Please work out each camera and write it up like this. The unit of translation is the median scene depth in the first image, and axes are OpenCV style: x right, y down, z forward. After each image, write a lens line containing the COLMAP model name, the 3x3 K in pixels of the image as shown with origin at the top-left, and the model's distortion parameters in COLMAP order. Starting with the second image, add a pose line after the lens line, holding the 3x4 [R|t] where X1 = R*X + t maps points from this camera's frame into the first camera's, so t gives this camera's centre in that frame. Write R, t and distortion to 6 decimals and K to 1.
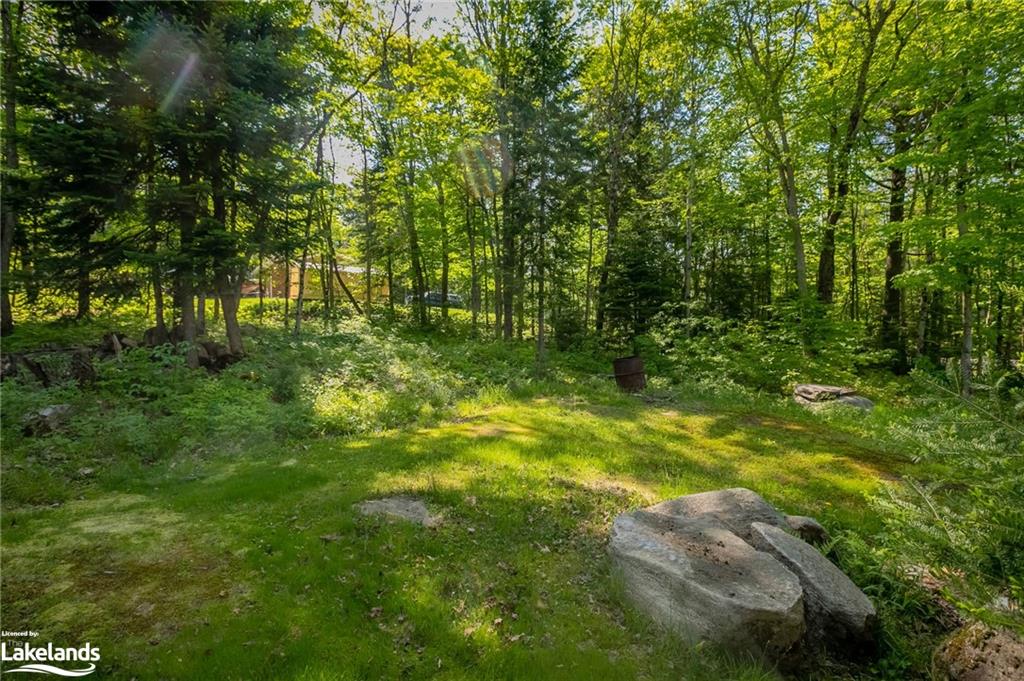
lens RADIAL K [[456.0, 0, 514.4], [0, 456.0, 340.1], [0, 0, 1]] dist [0.006381, -0.002028]
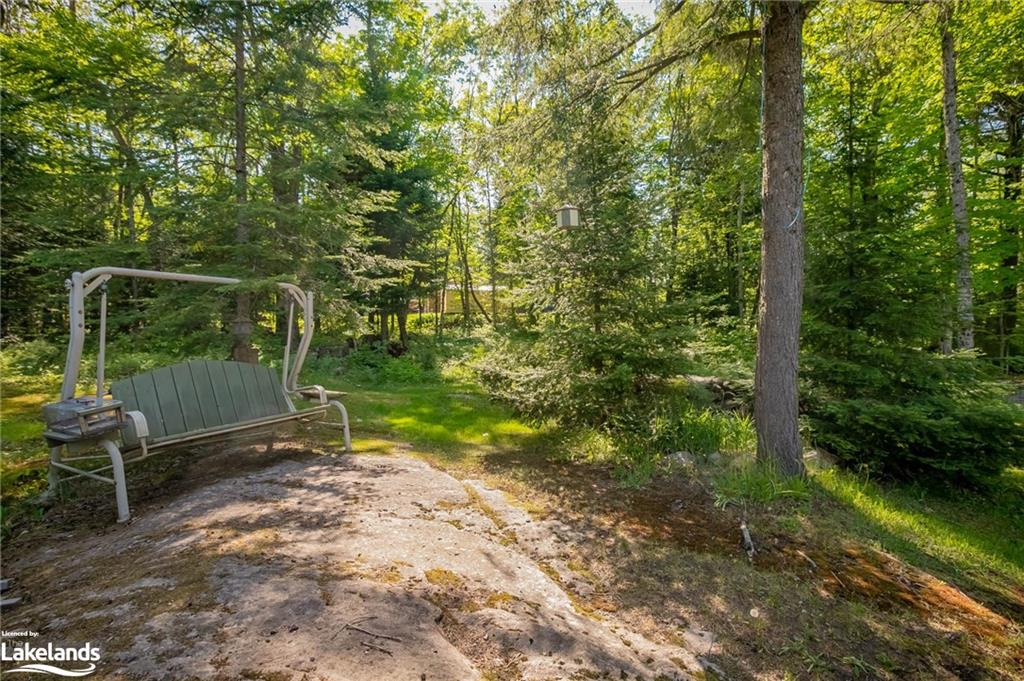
lens RADIAL K [[456.0, 0, 510.6], [0, 456.0, 340.5], [0, 0, 1]] dist [0.006381, -0.002028]
pose [[0.949666, -0.019182, -0.312675, 0.129778], [0.015189, 0.999769, -0.015204, 0.013644], [0.312895, 0.009690, 0.949738, -0.216535]]
